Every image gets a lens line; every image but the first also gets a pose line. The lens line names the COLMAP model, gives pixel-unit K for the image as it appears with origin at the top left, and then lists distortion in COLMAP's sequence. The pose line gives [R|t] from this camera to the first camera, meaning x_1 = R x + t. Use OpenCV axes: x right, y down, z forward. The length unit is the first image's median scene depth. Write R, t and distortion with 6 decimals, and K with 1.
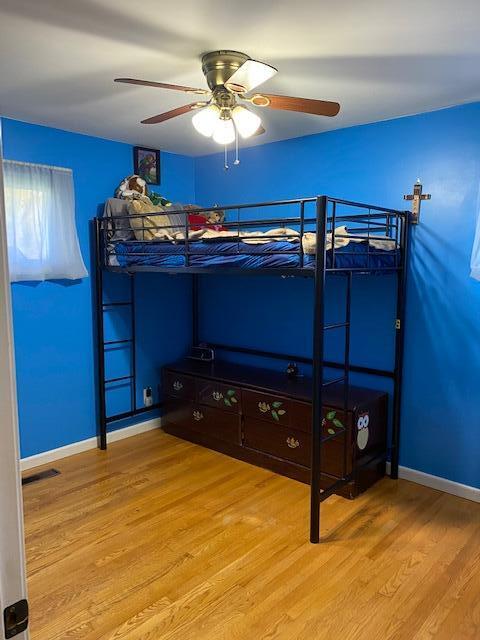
lens RADIAL K [[486.3, 0, 240.8], [0, 486.3, 320.1], [0, 0, 1]] dist [0.012834, -0.008195]
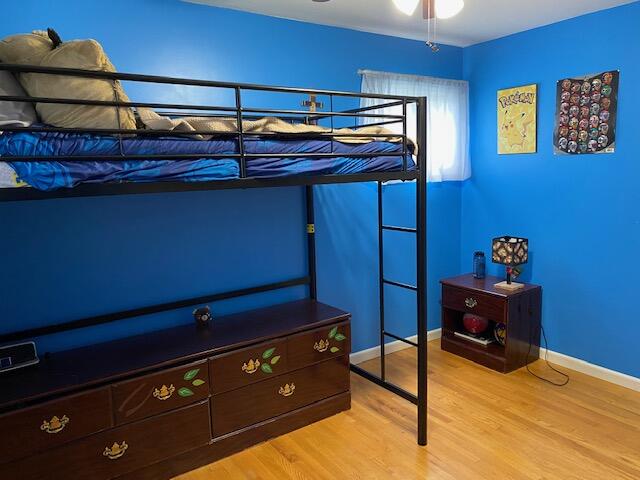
lens RADIAL K [[486.3, 0, 320.0], [0, 486.3, 237.4], [0, 0, 1]] dist [0.012834, -0.008195]
pose [[0.228925, -0.150509, 0.961738, -0.663111], [0.148115, 0.981857, 0.118401, -0.093281], [-0.962110, 0.115343, 0.247064, 0.750684]]
